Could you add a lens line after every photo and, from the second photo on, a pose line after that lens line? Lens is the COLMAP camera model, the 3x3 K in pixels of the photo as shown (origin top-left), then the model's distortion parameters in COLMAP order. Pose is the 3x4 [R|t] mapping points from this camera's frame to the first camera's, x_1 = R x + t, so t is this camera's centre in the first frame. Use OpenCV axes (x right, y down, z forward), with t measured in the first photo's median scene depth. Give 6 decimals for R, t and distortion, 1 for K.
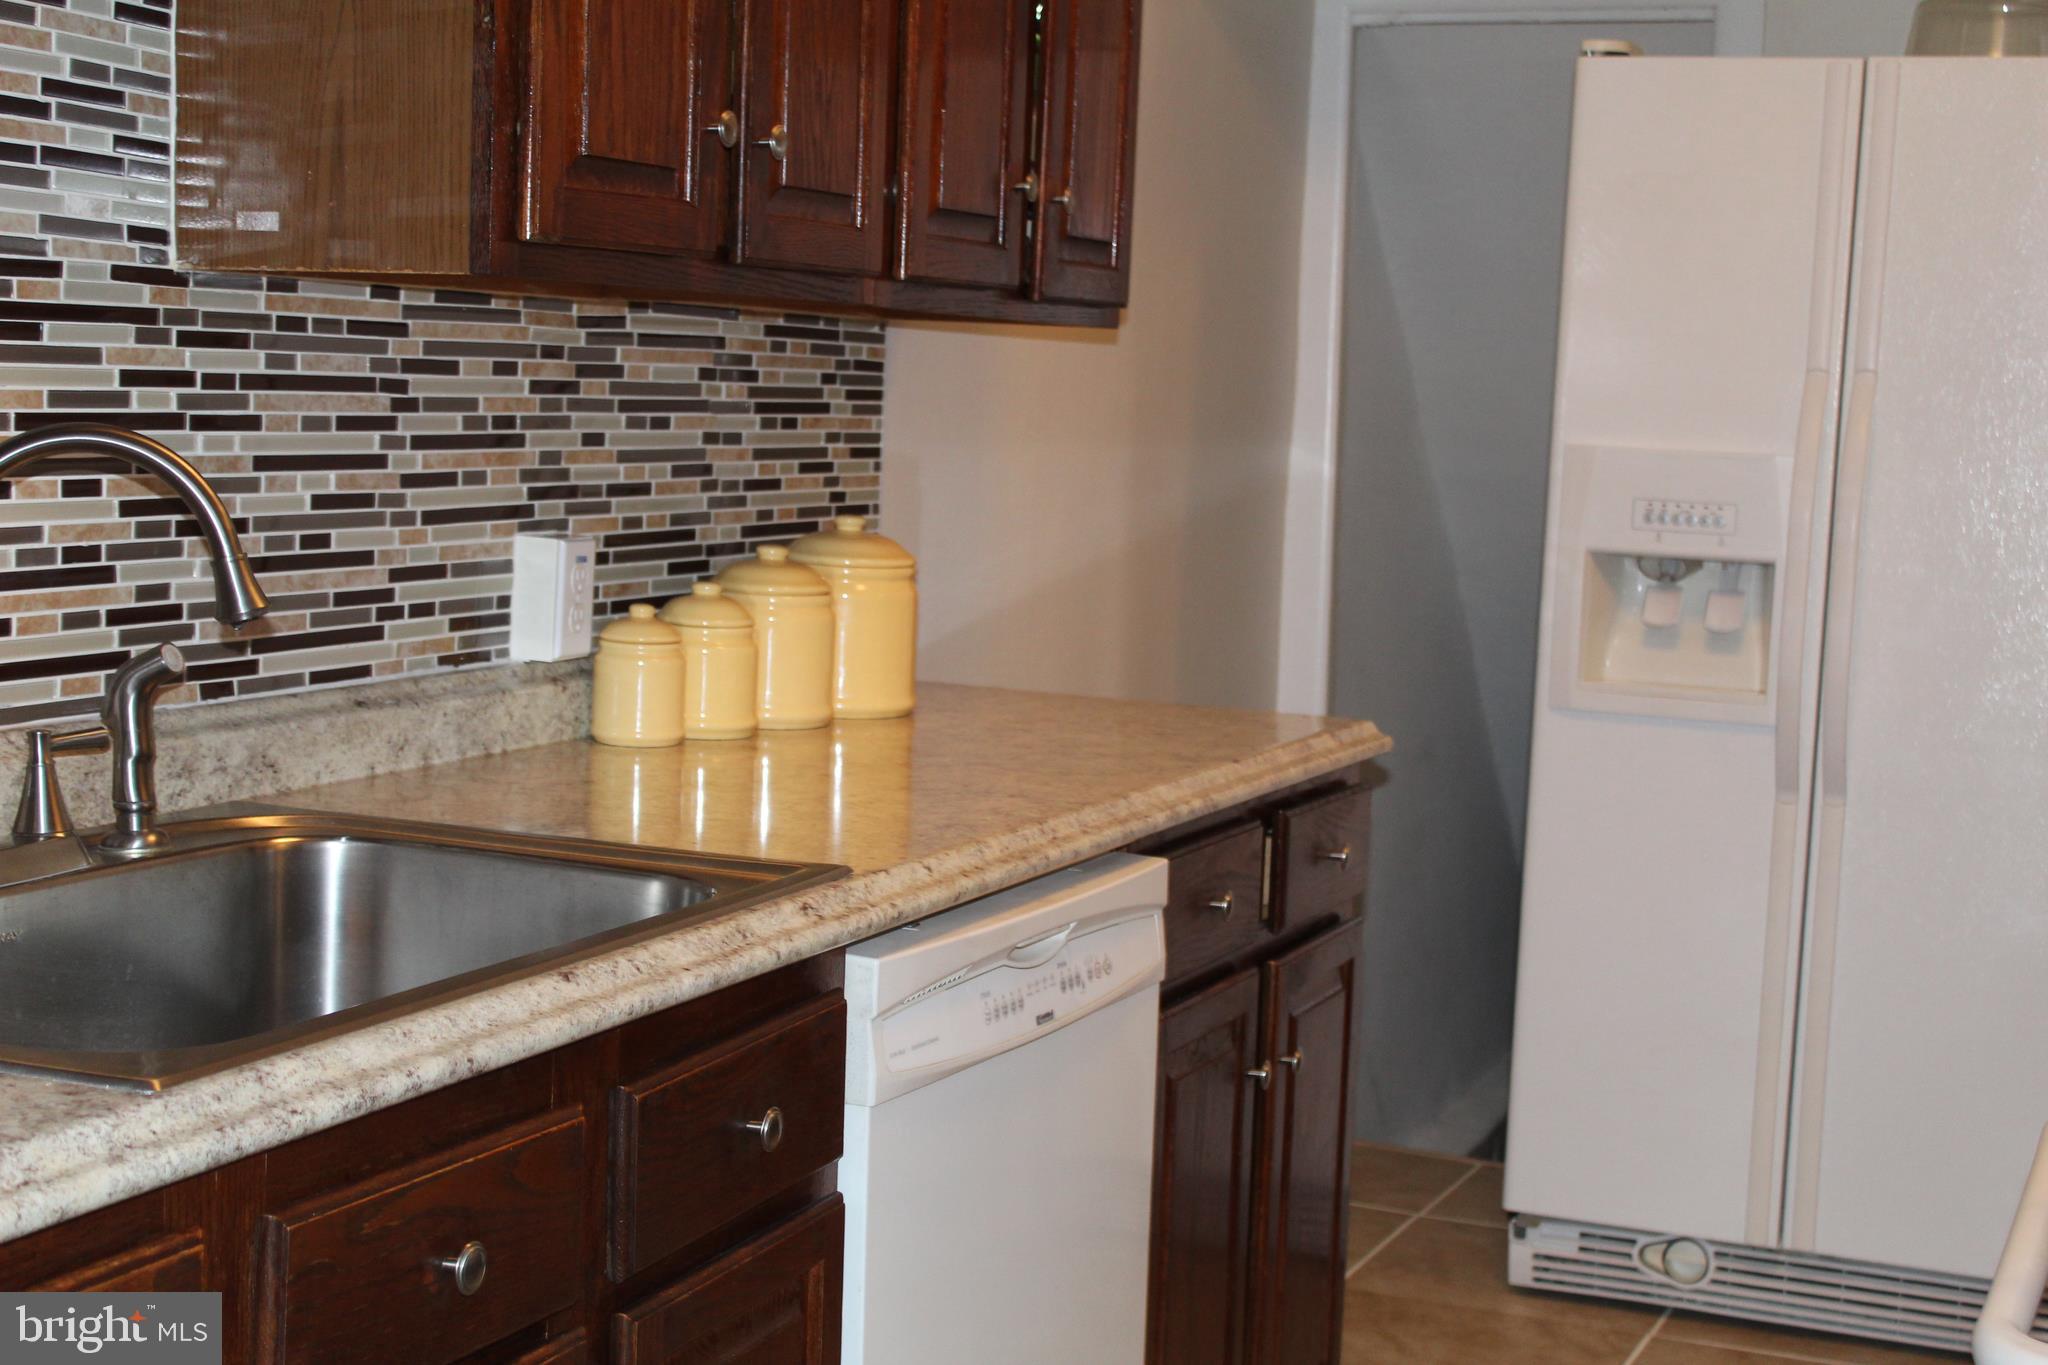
lens RADIAL K [[3135.3, 0, 1008.0], [0, 3135.3, 682.6], [0, 0, 1]] dist [-0.036081, 0.136132]
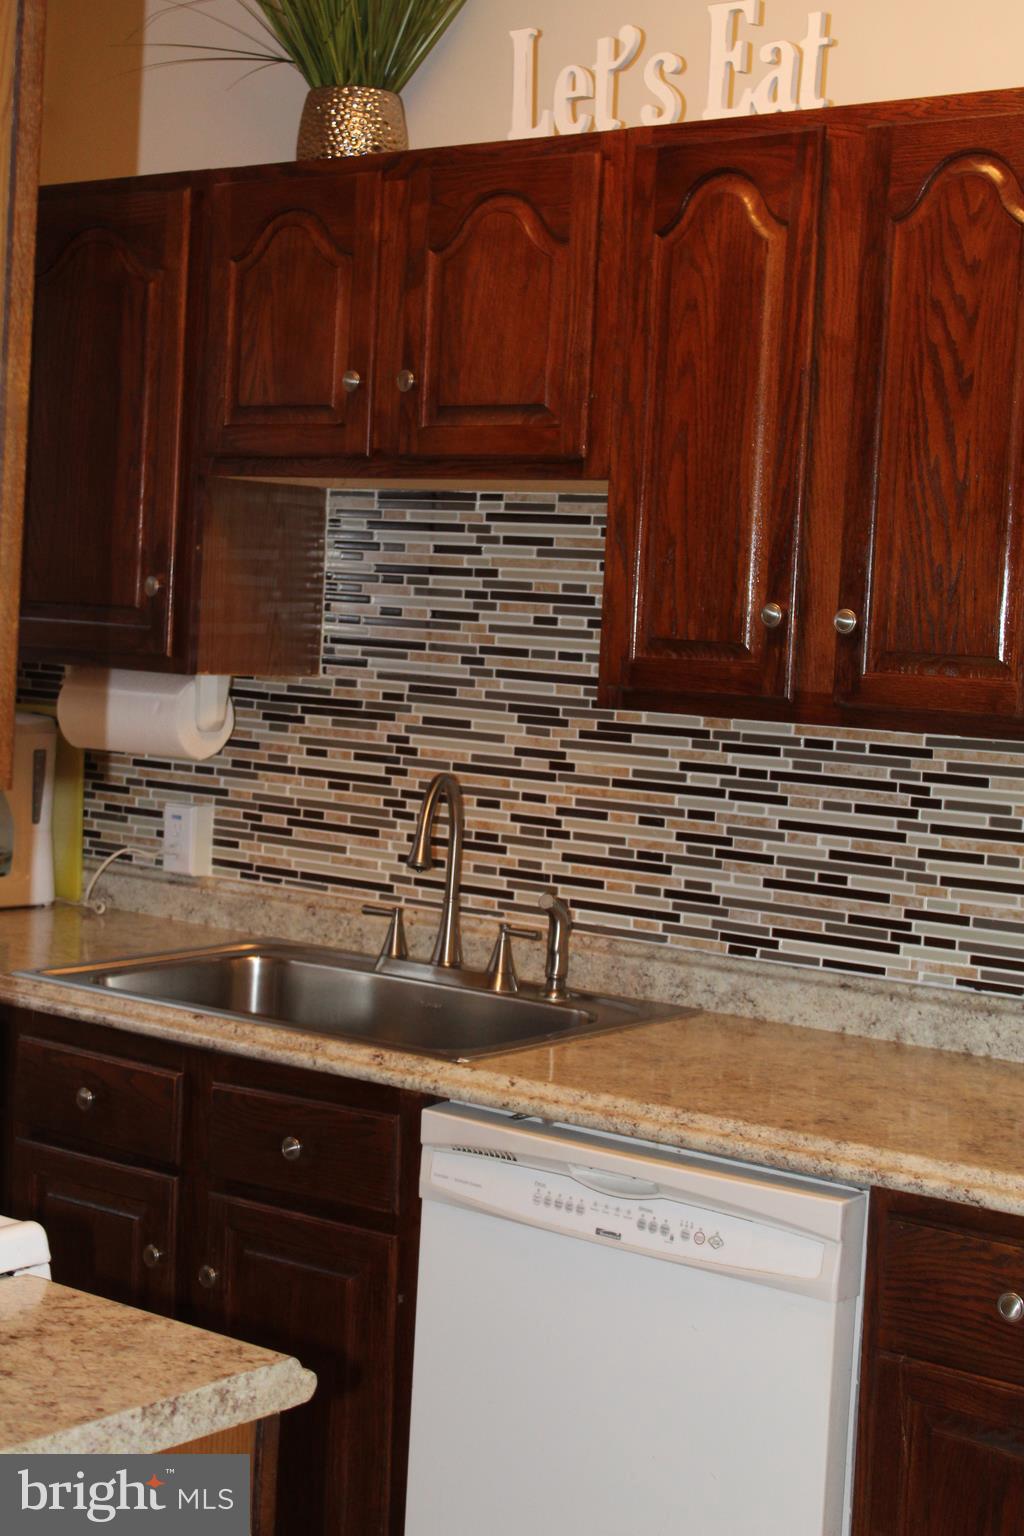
lens RADIAL K [[2351.5, 0, 483.5], [0, 2351.5, 763.8], [0, 0, 1]] dist [-0.036081, 0.136132]
pose [[-0.252550, 0.017282, -0.967429, 1.022897], [-0.150636, 0.986947, 0.056954, -0.149809], [0.955786, 0.160113, -0.246650, 1.149762]]
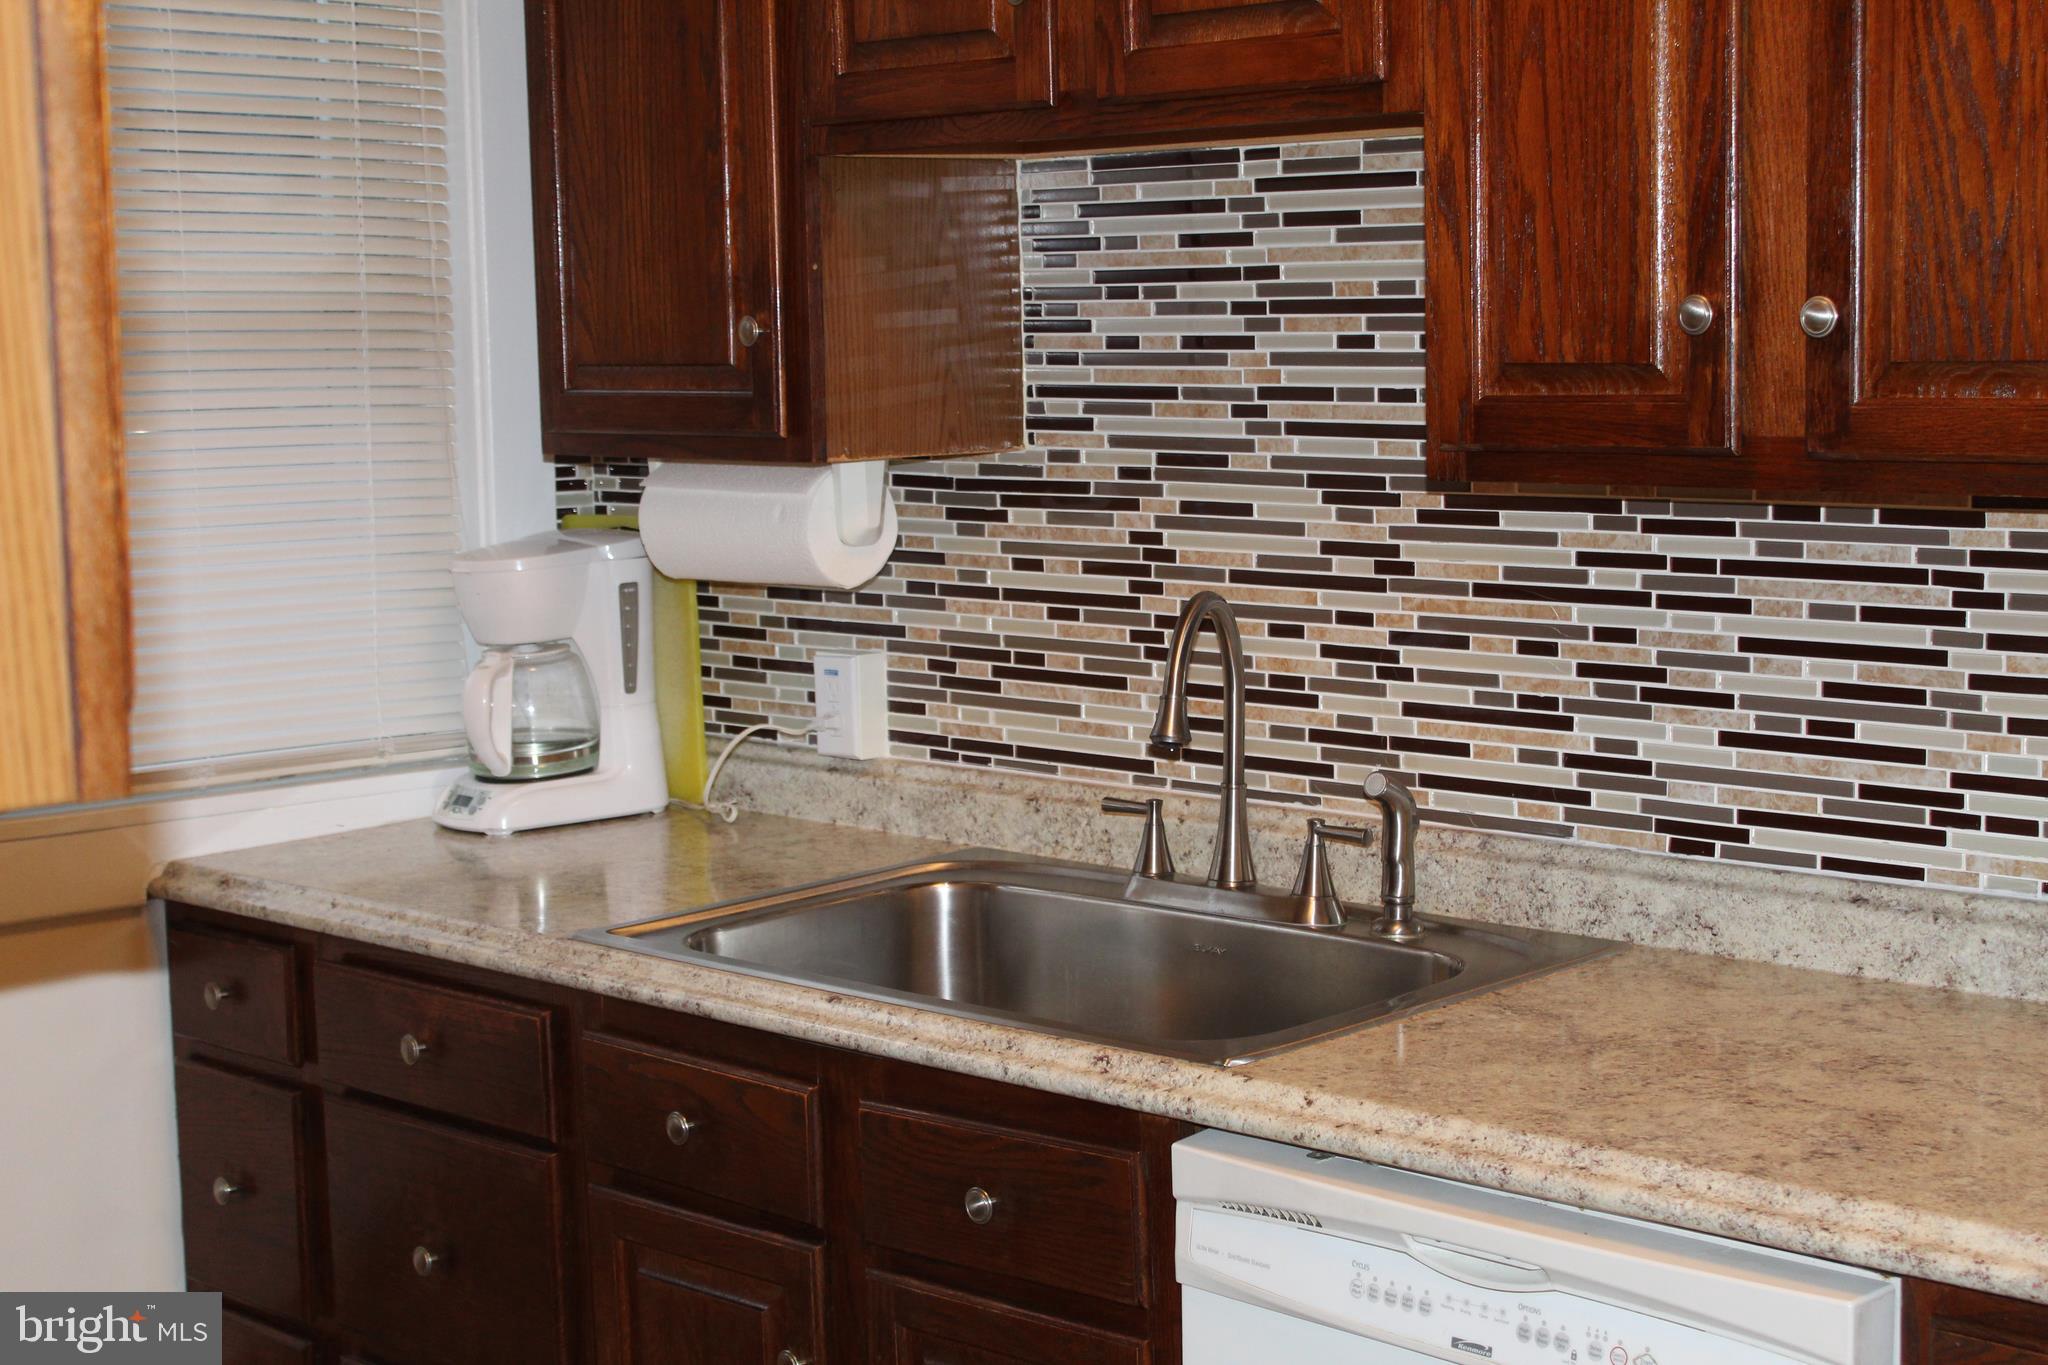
lens RADIAL K [[3135.3, 0, 1008.0], [0, 3135.3, 682.6], [0, 0, 1]] dist [-0.036081, 0.136132]
pose [[-0.370184, 0.085072, -0.925055, 0.825272], [-0.078791, 0.989334, 0.122513, -0.166431], [0.925611, 0.118239, -0.359533, 1.147333]]
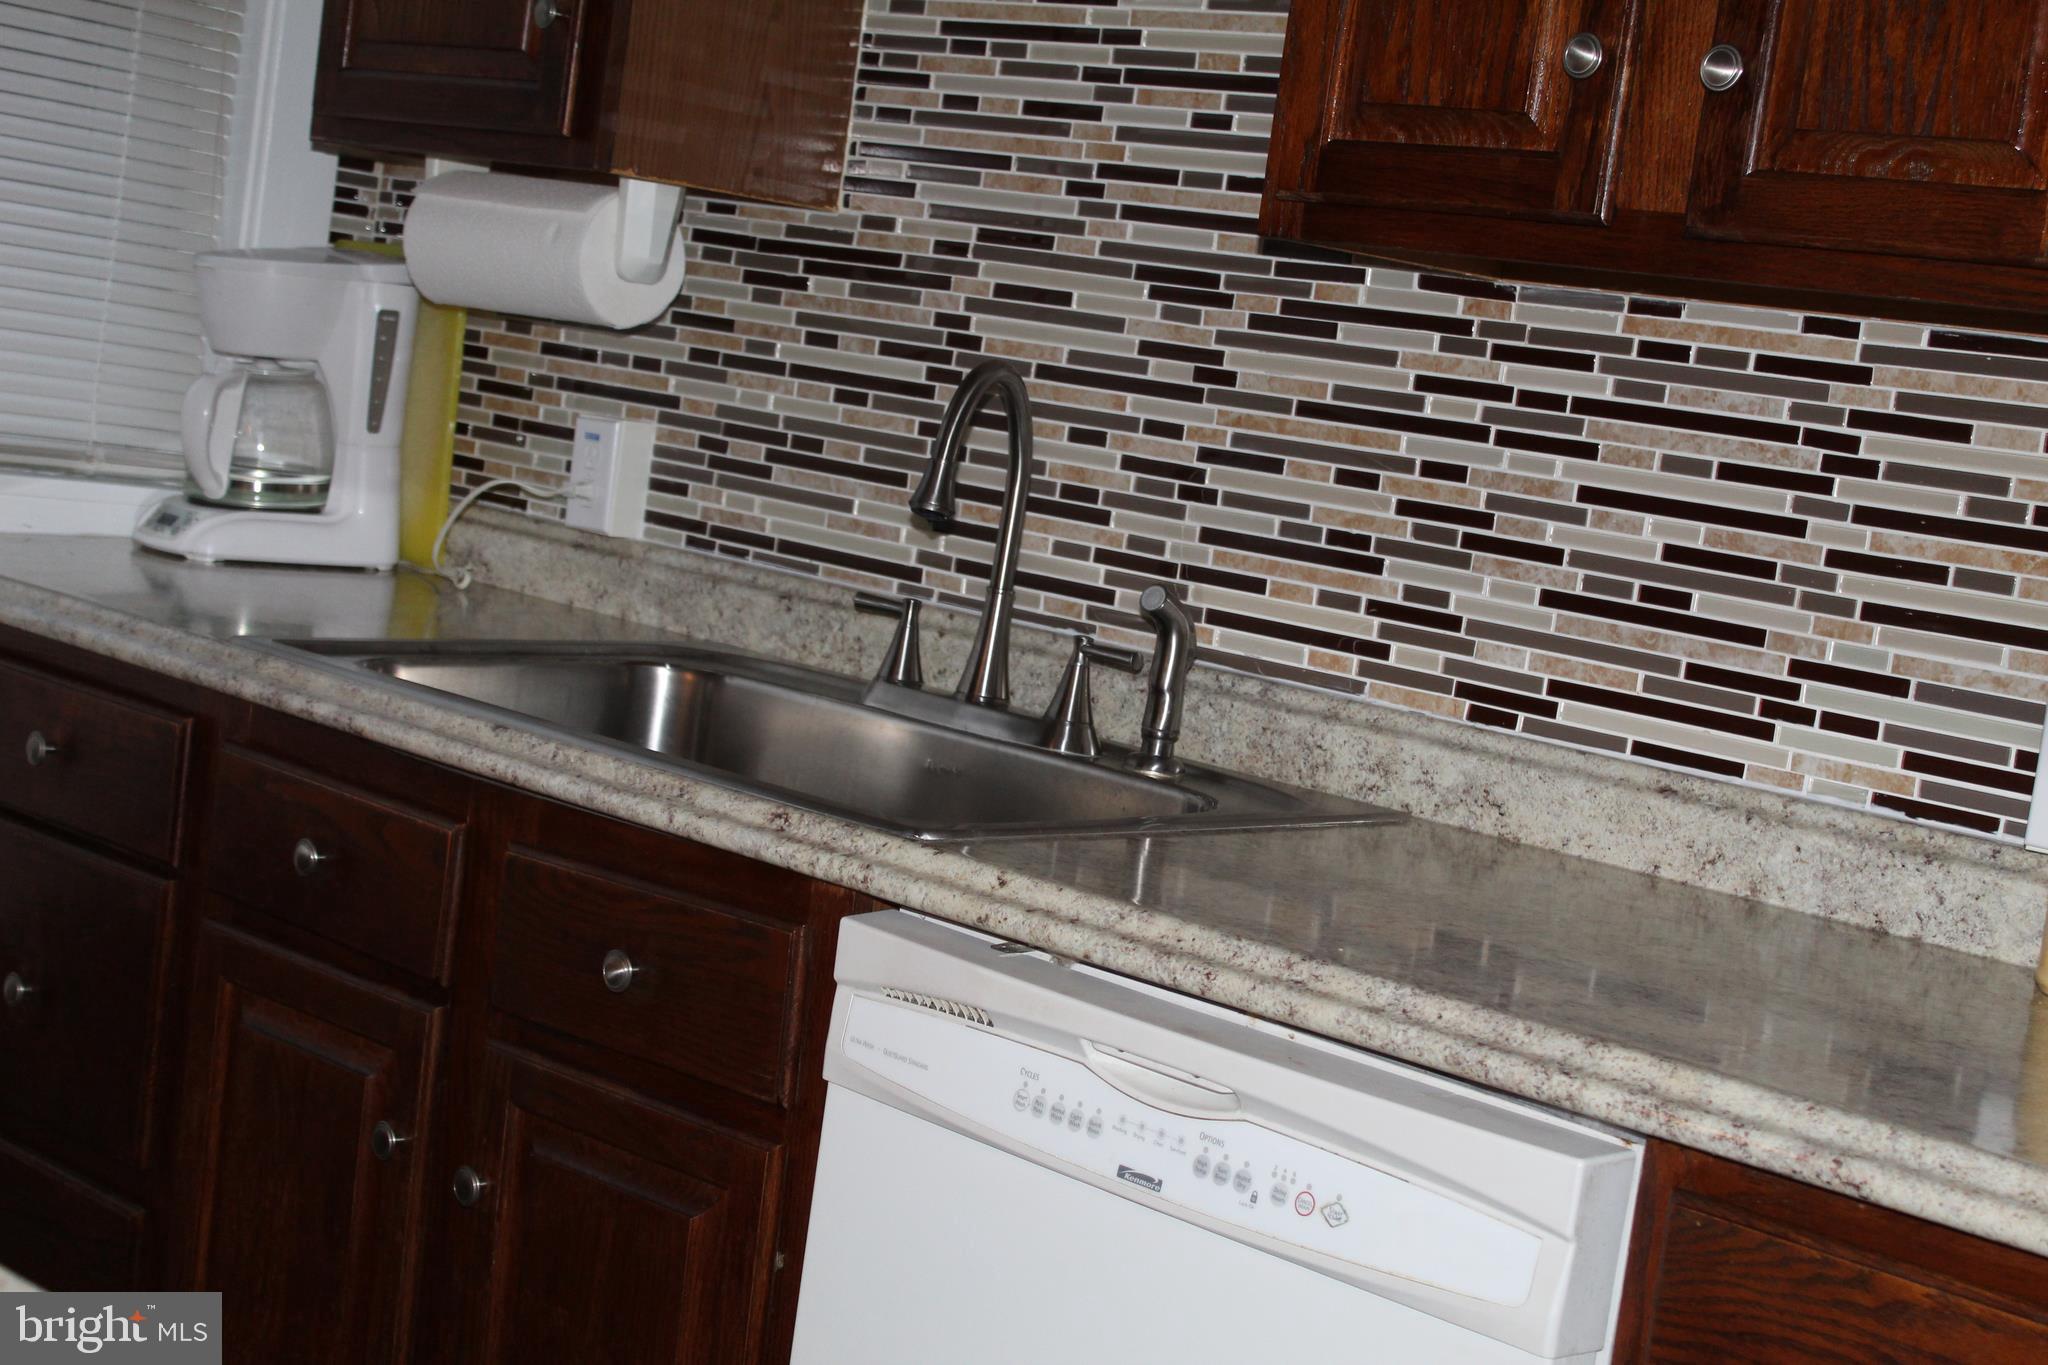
lens RADIAL K [[3135.3, 0, 1008.0], [0, 3135.3, 682.6], [0, 0, 1]] dist [-0.036081, 0.136132]
pose [[-0.339373, 0.020133, -0.940436, 0.696430], [-0.235850, 0.966014, 0.105792, -0.073802], [0.910604, 0.257705, -0.323091, 1.156201]]
